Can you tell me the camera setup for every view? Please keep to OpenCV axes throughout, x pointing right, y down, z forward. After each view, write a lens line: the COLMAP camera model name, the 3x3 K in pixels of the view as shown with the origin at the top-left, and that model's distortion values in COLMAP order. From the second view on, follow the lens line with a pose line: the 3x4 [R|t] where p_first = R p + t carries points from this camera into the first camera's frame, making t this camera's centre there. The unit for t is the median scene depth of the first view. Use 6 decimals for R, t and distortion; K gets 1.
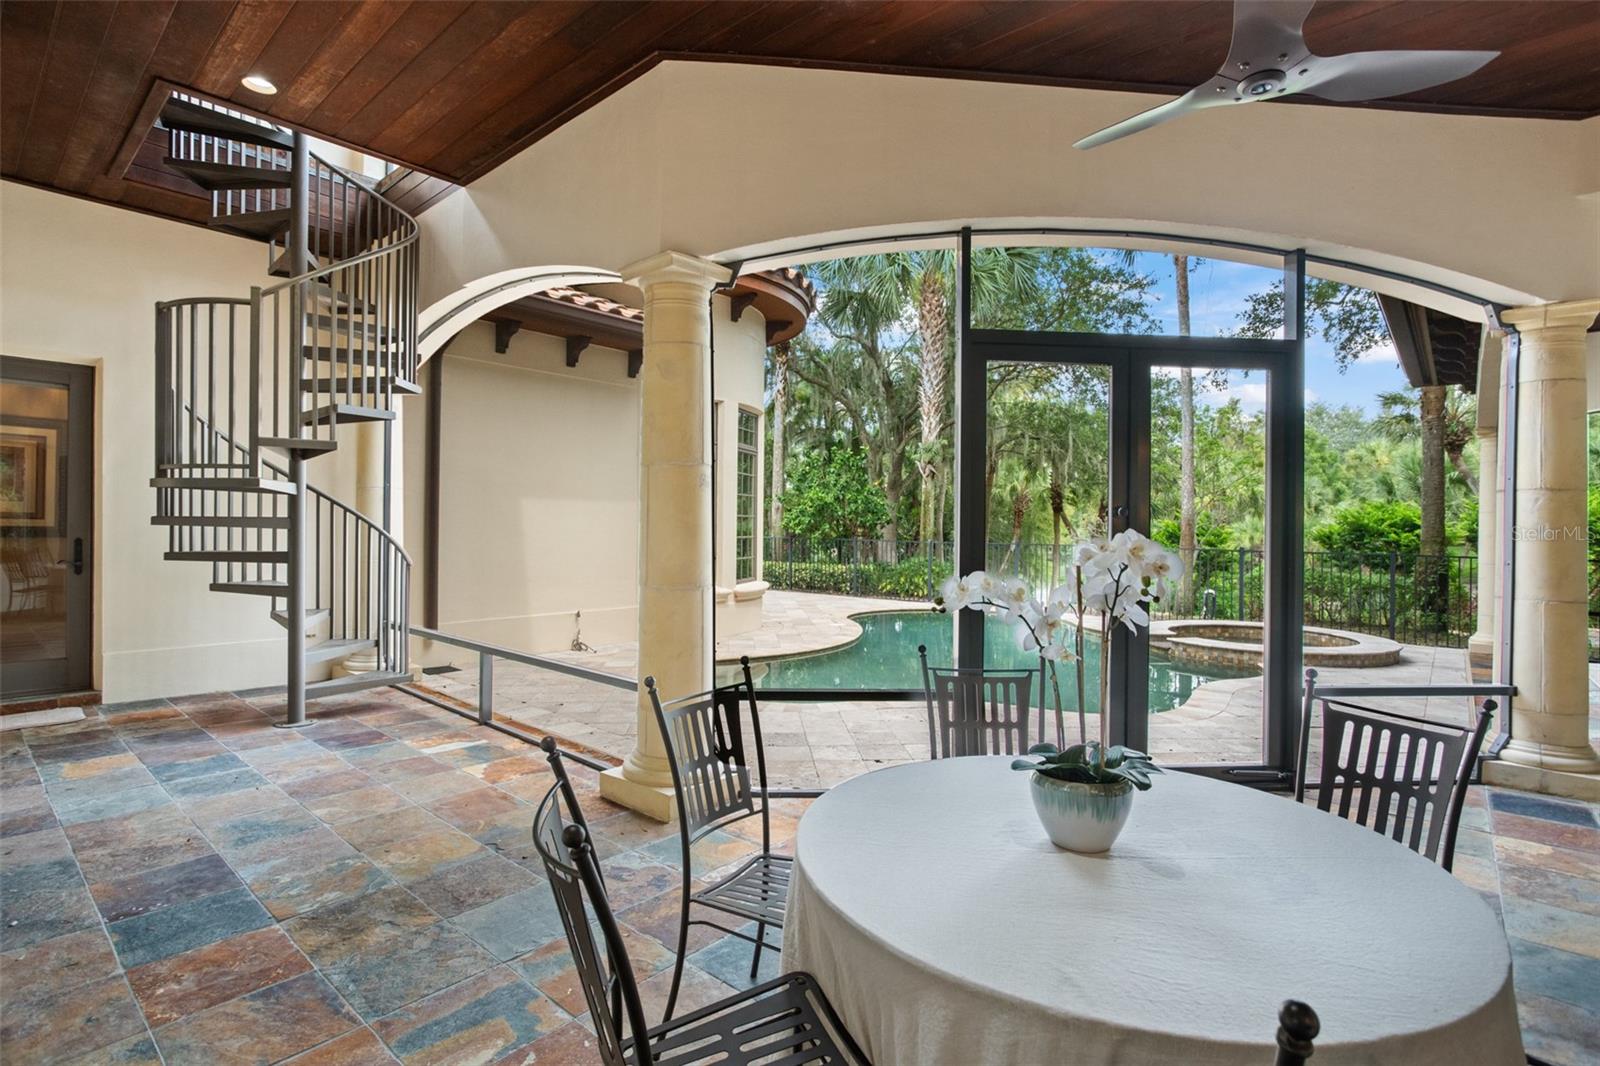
lens RADIAL K [[774.6, 0, 793.5], [0, 774.6, 519.8], [0, 0, 1]] dist [-0.033981, 0.017996]
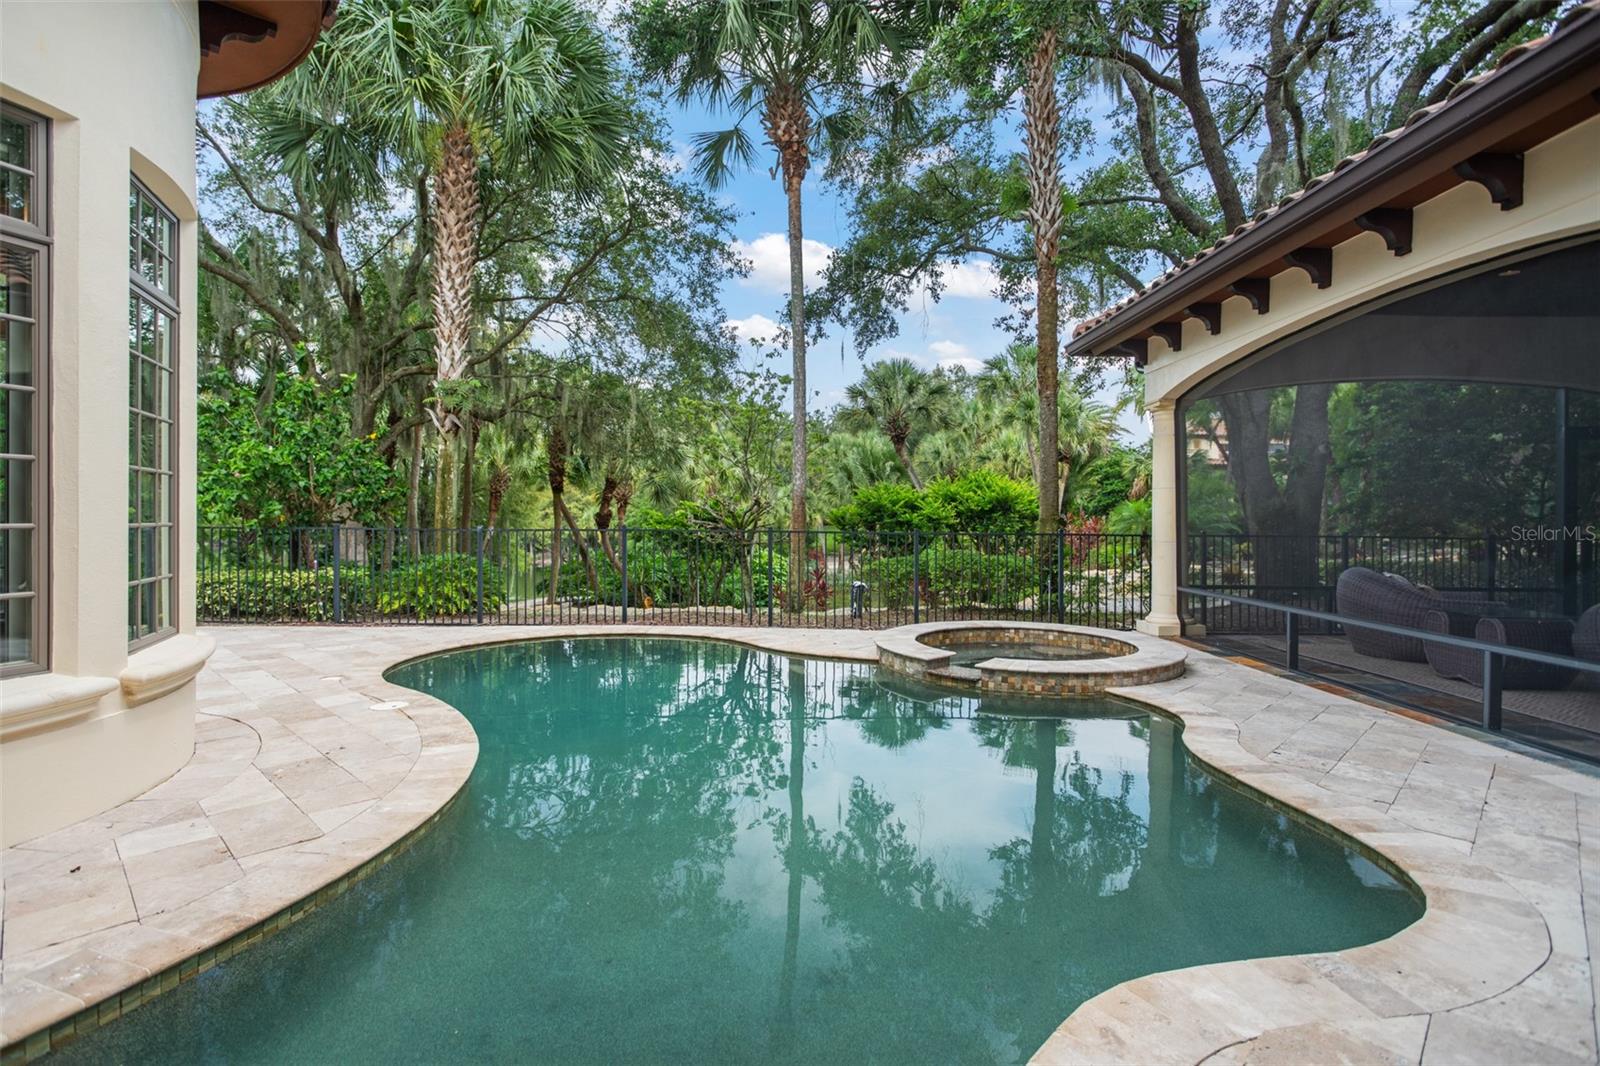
lens RADIAL K [[774.6, 0, 793.5], [0, 774.6, 519.8], [0, 0, 1]] dist [-0.033981, 0.017996]
pose [[0.750357, -0.011166, 0.660938, -0.044651], [-0.001285, 0.999831, 0.018350, 0.007154], [-0.661031, -0.014619, 0.750216, 0.316218]]
